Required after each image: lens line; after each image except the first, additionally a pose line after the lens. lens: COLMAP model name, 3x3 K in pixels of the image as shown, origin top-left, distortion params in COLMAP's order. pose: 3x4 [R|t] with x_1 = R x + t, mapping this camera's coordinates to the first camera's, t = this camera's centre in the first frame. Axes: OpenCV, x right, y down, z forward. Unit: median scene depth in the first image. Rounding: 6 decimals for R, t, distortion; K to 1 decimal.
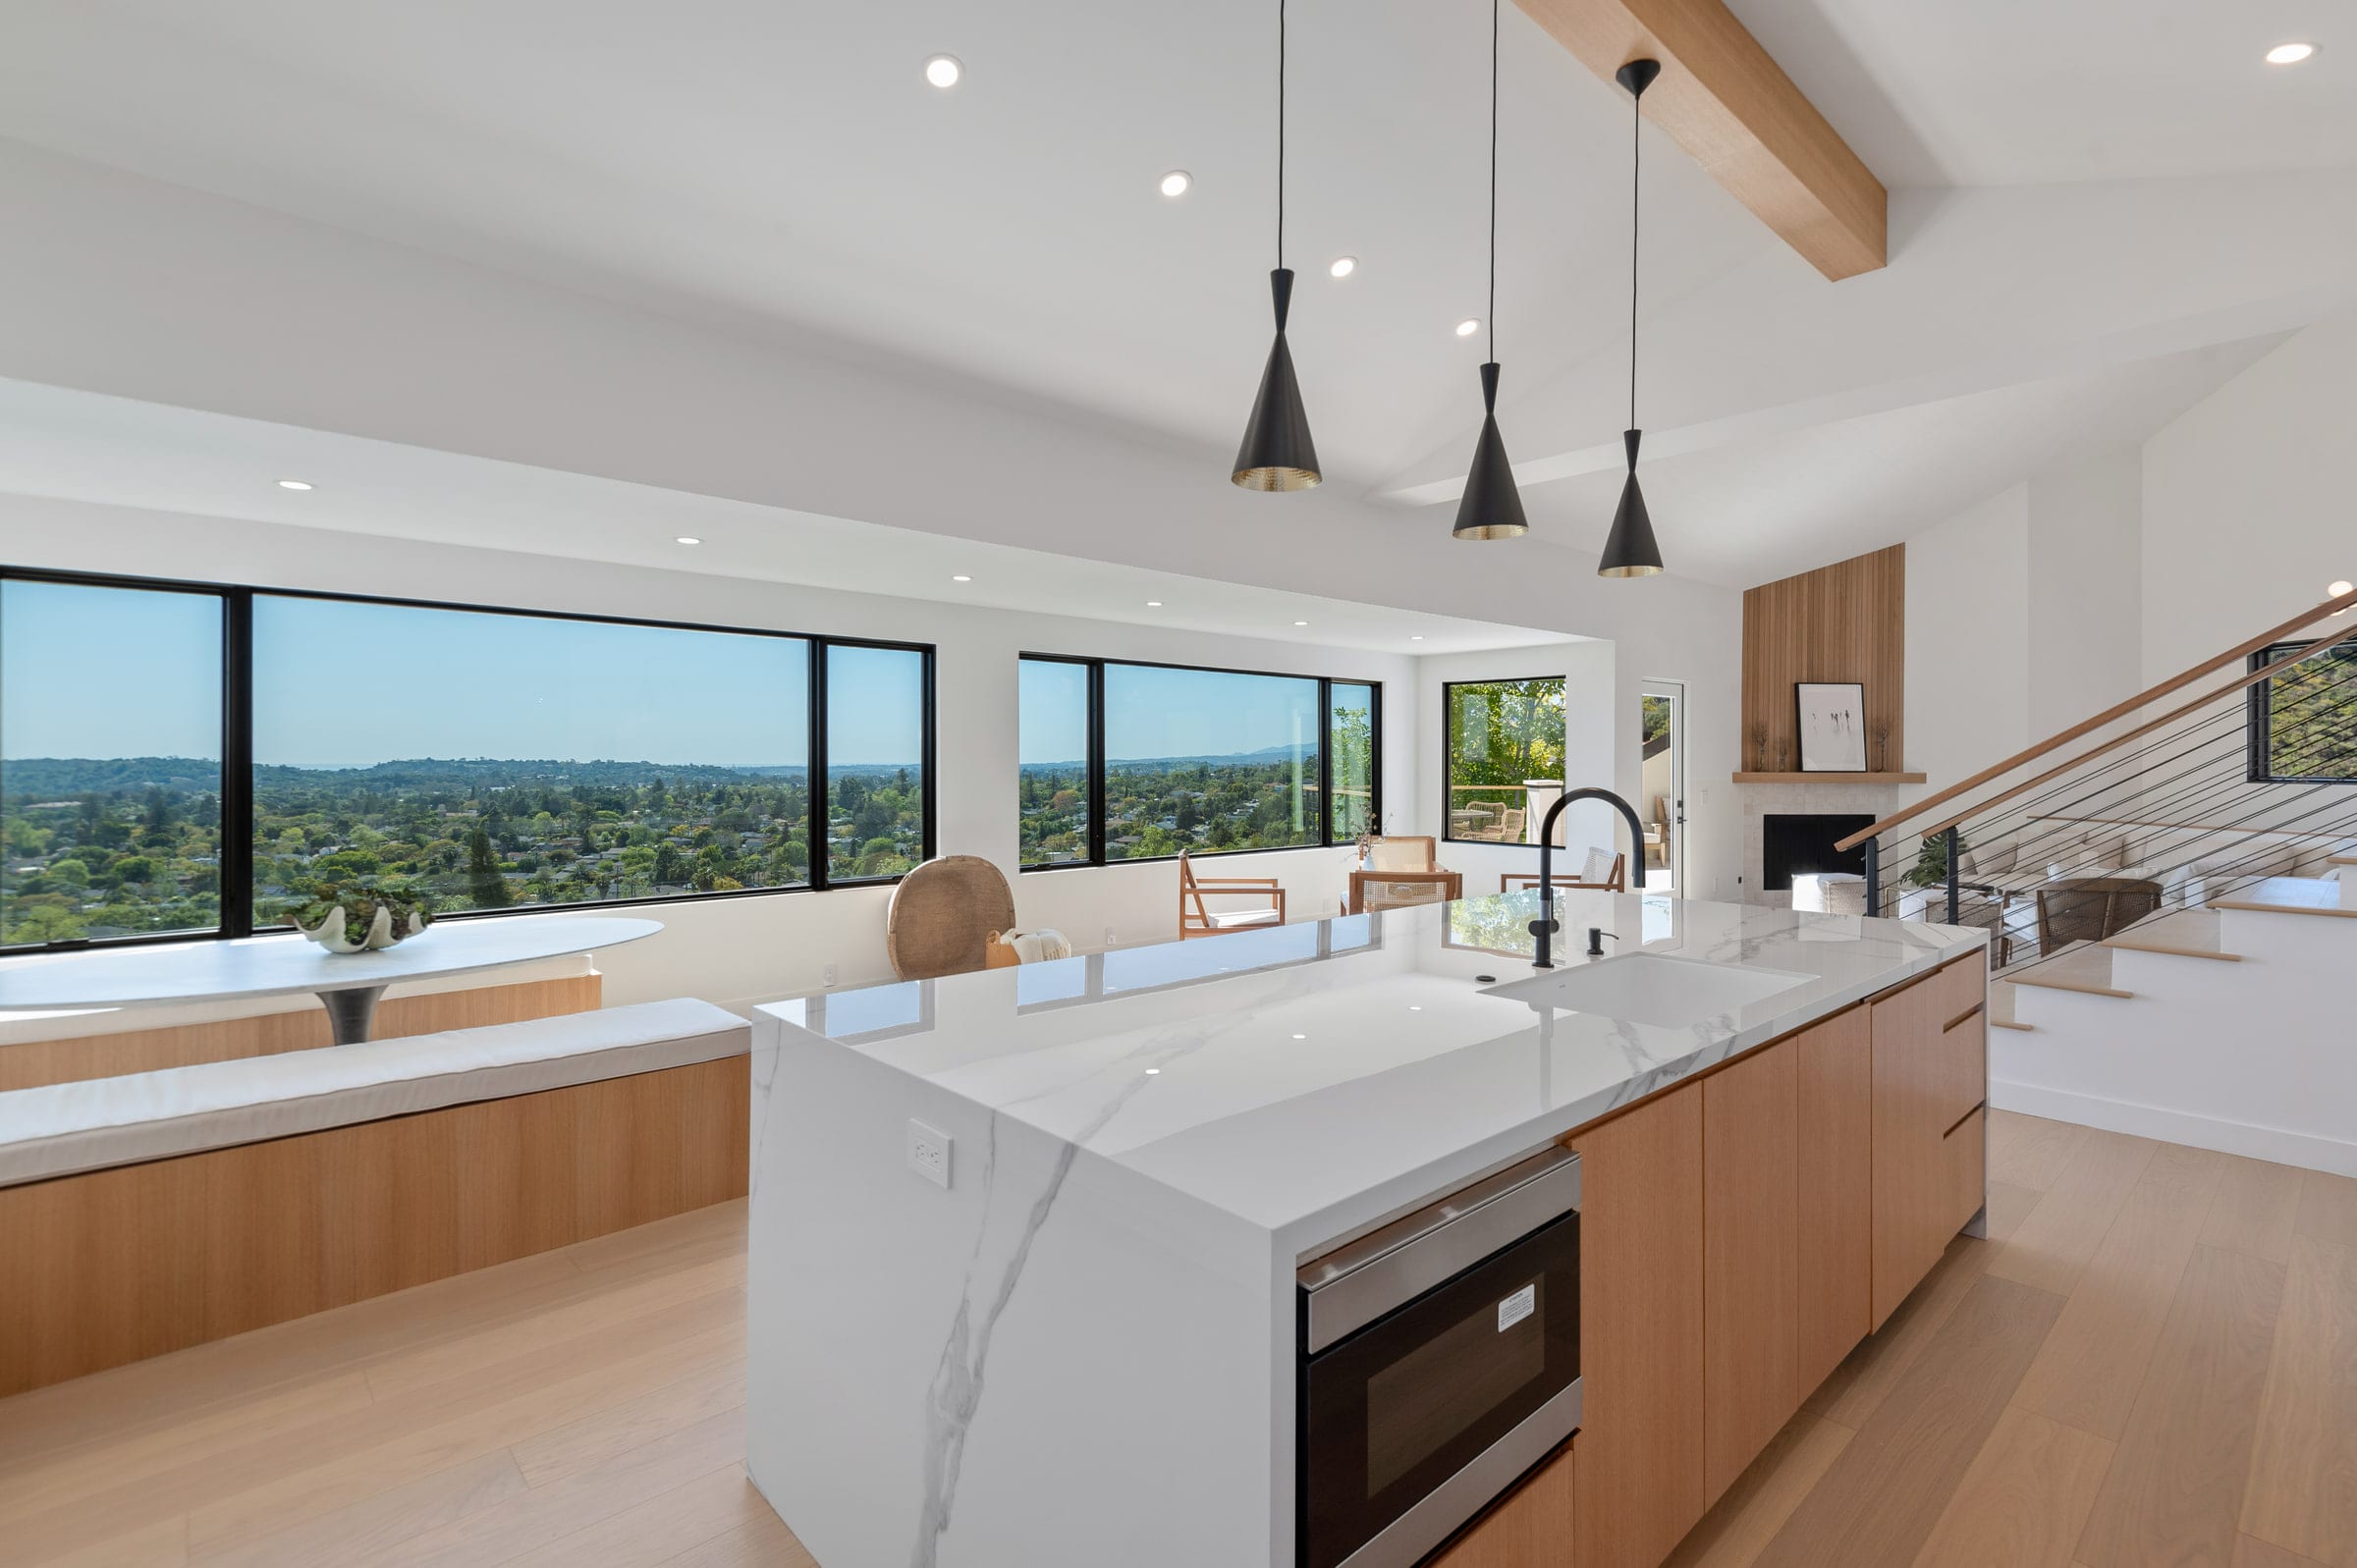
lens RADIAL K [[1115.3, 0, 1198.1], [0, 1115.3, 766.2], [0, 0, 1]] dist [0.013063, -0.000750]
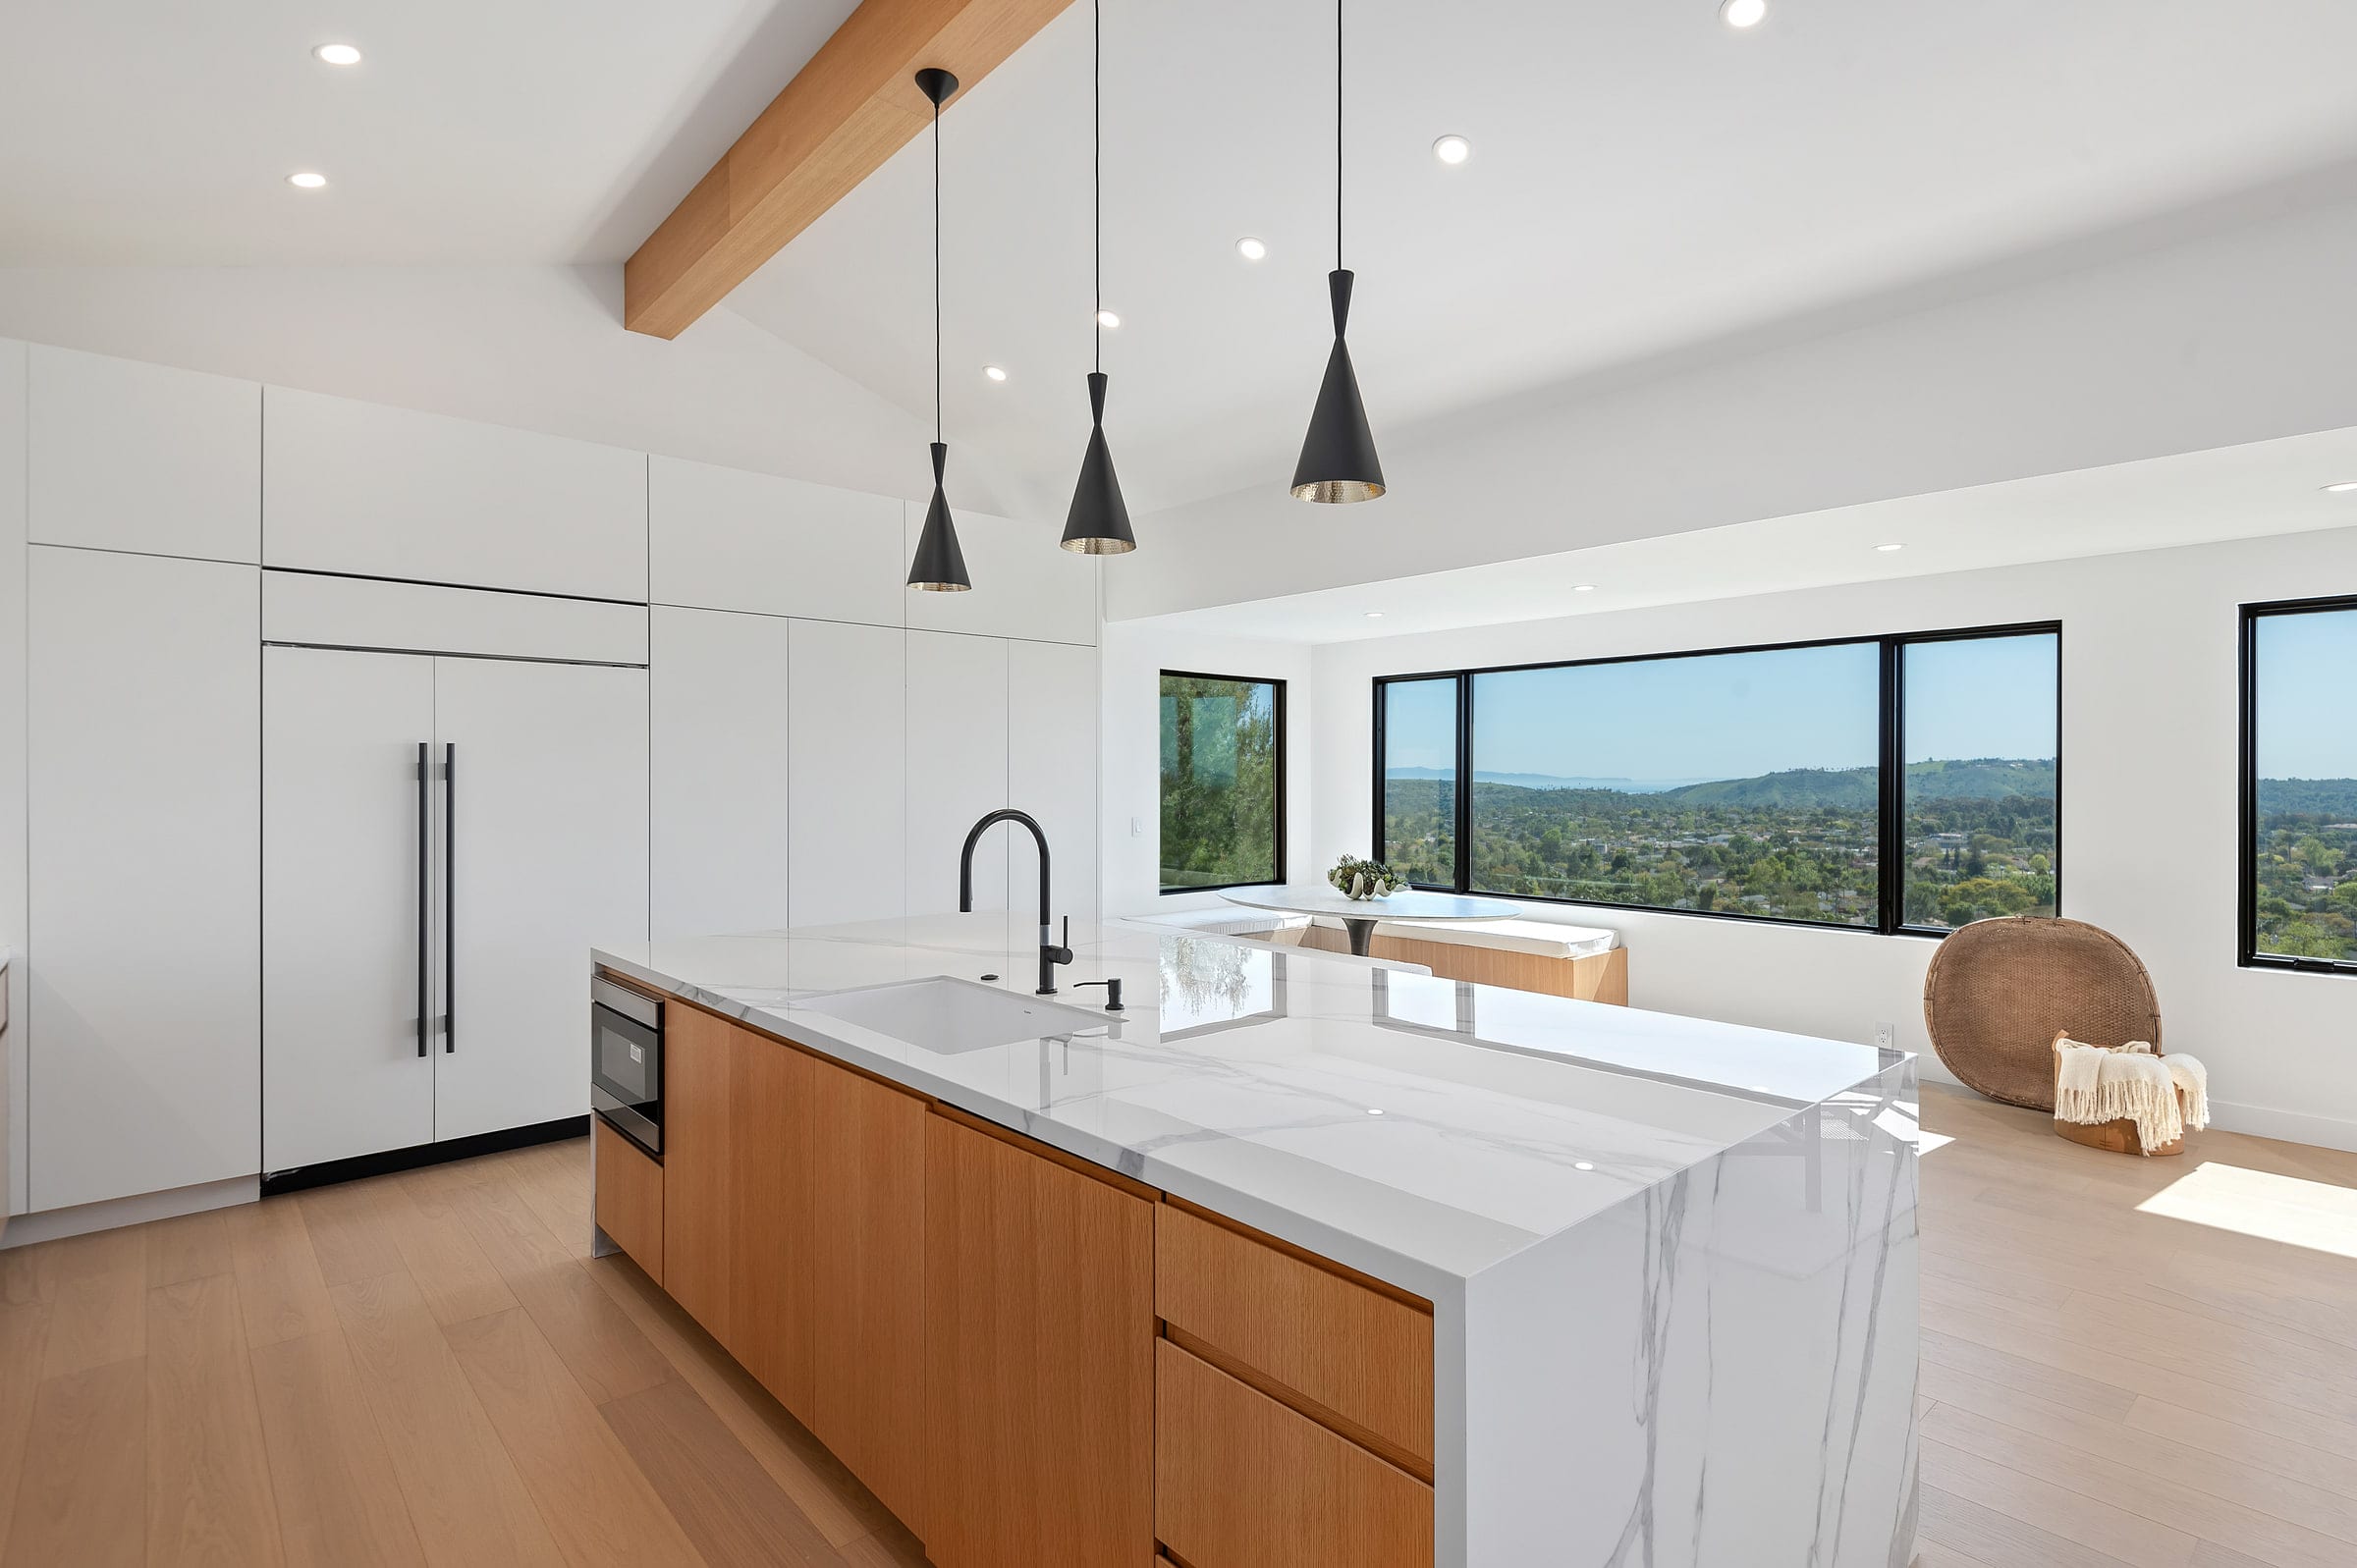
lens RADIAL K [[1153.0, 0, 1188.9], [0, 1153.0, 774.9], [0, 0, 1]] dist [-0.011923, -0.001418]
pose [[-0.030857, -0.002971, -0.999519, 0.381557], [-0.007393, 0.999969, -0.002744, -0.001951], [0.999496, 0.007305, -0.030878, 0.344064]]
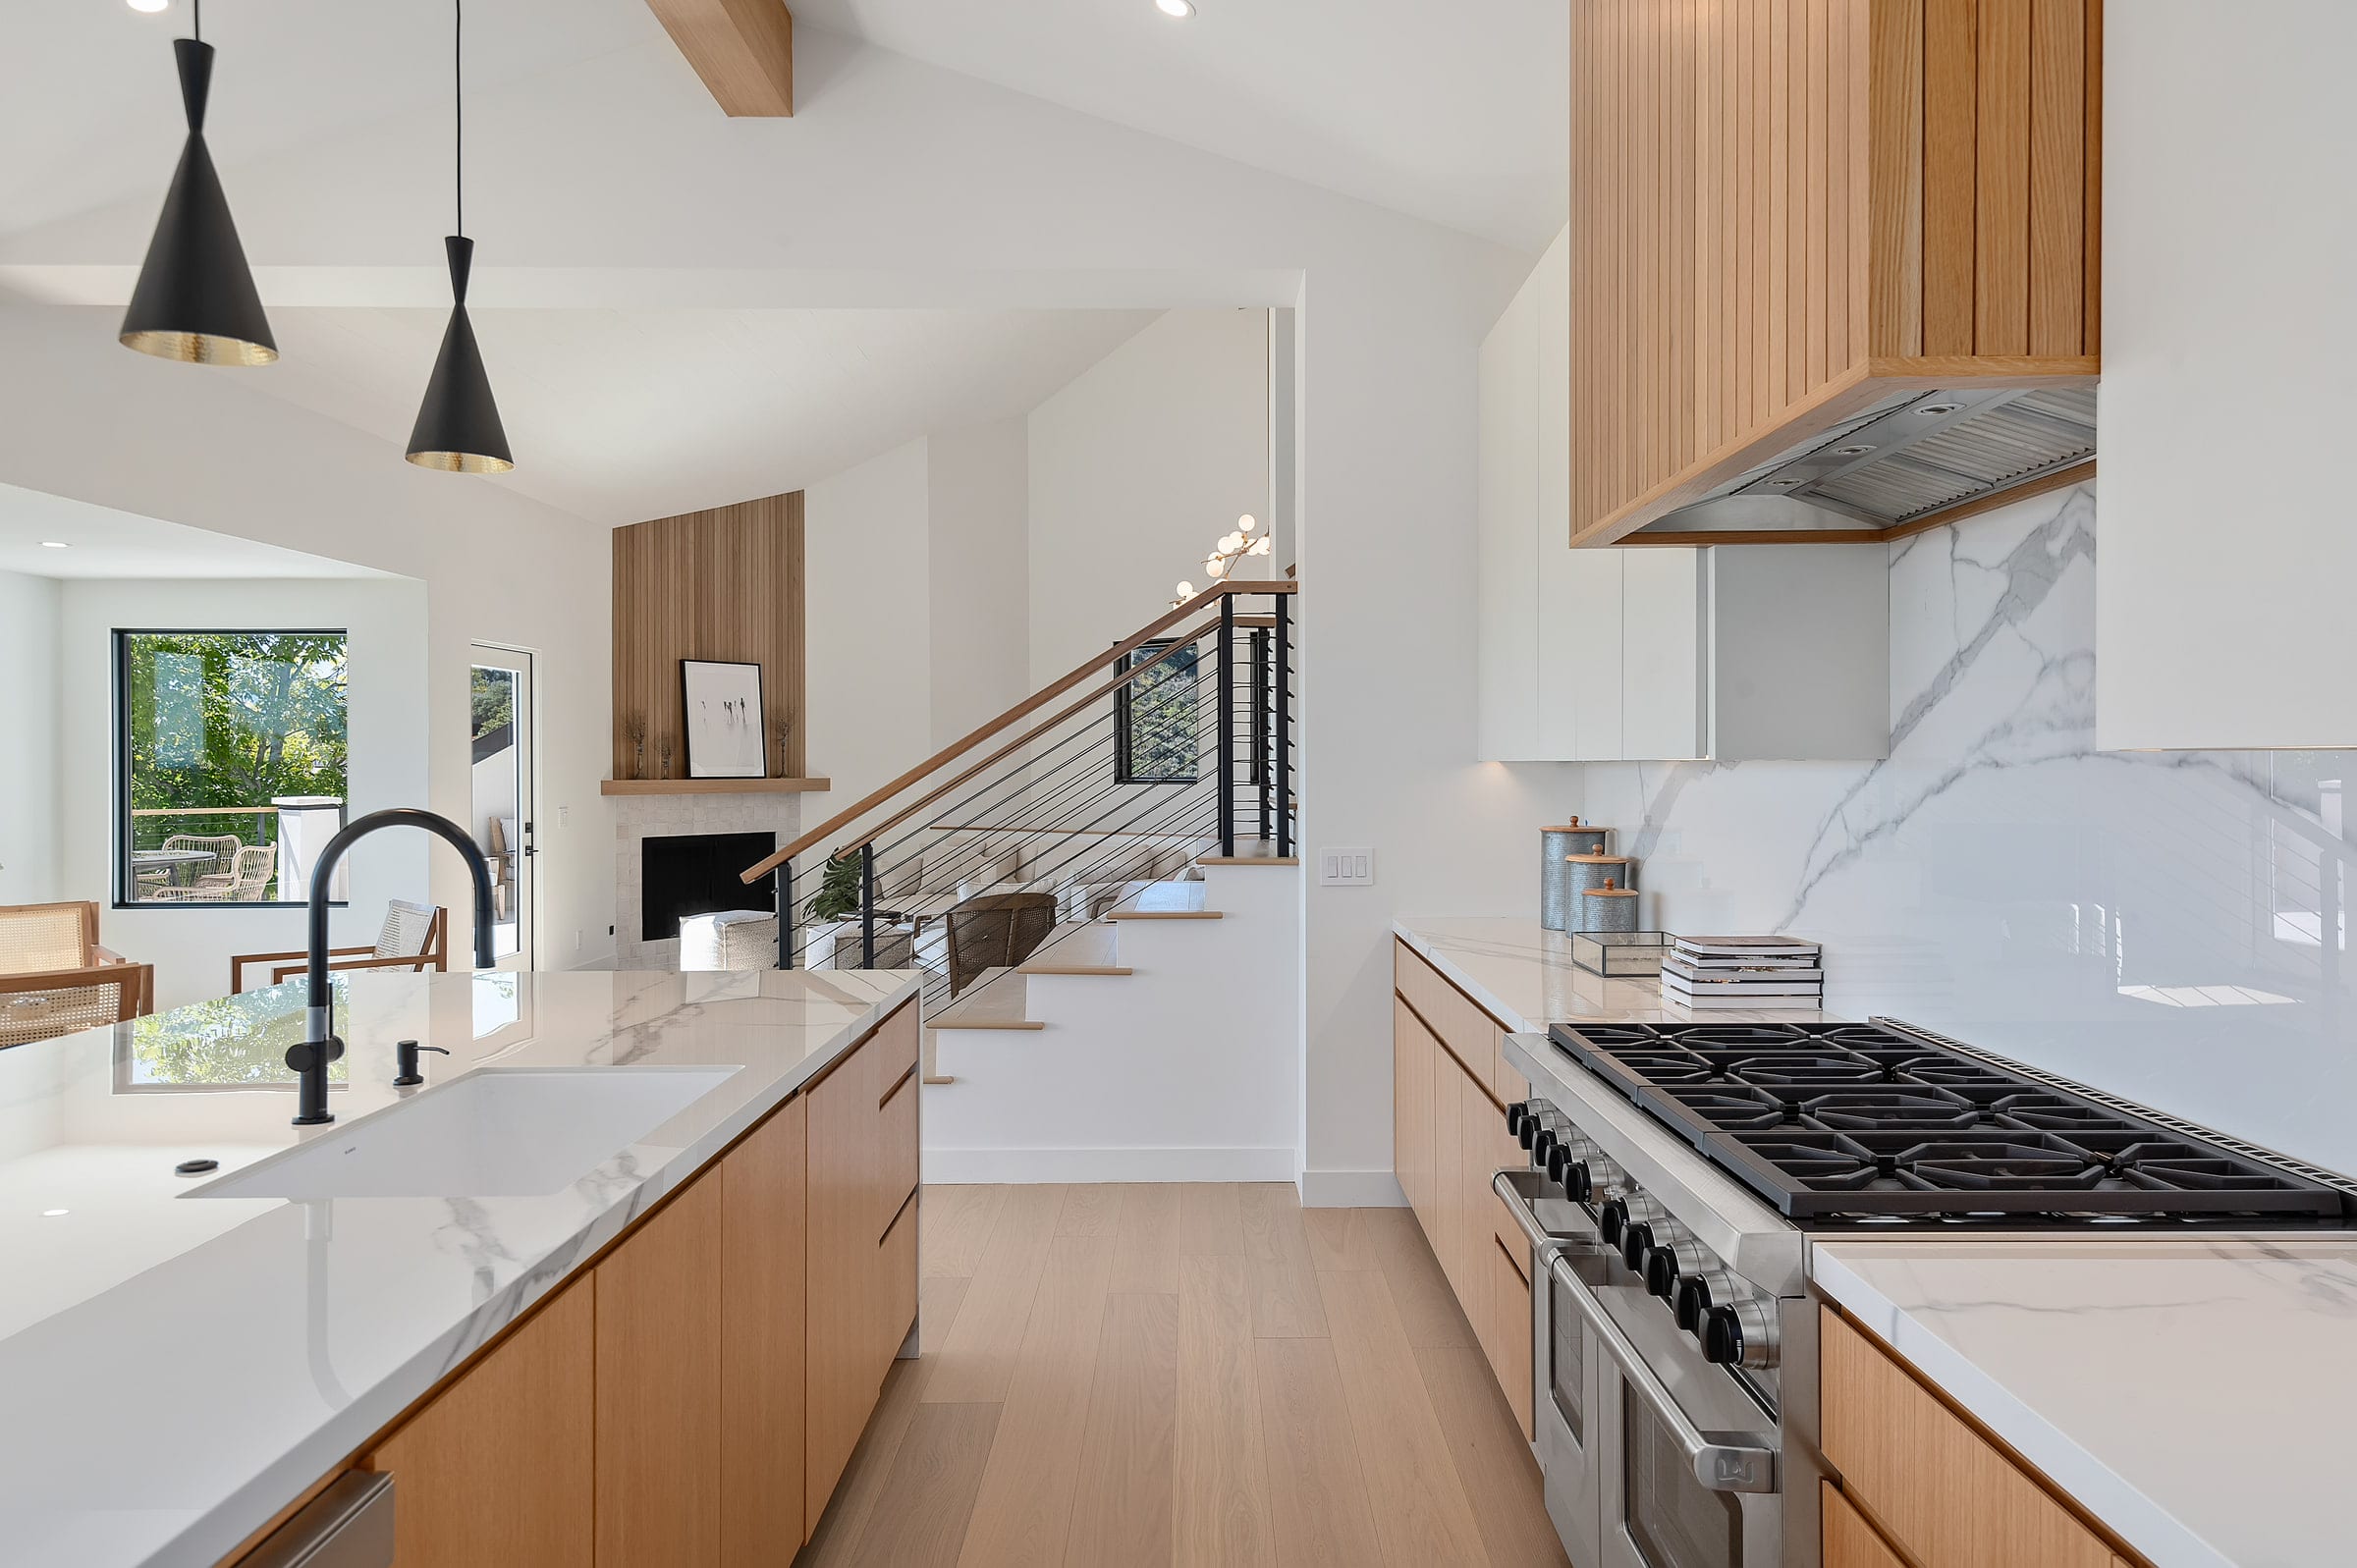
lens RADIAL K [[1516.6, 0, 1177.1], [0, 1516.6, 767.8], [0, 0, 1]] dist [0.019219, -0.012508]
pose [[0.682305, -0.007483, 0.731030, 0.022846], [0.010148, 0.999948, 0.000764, 0.000521], [-0.730998, 0.006897, 0.682345, 0.079559]]
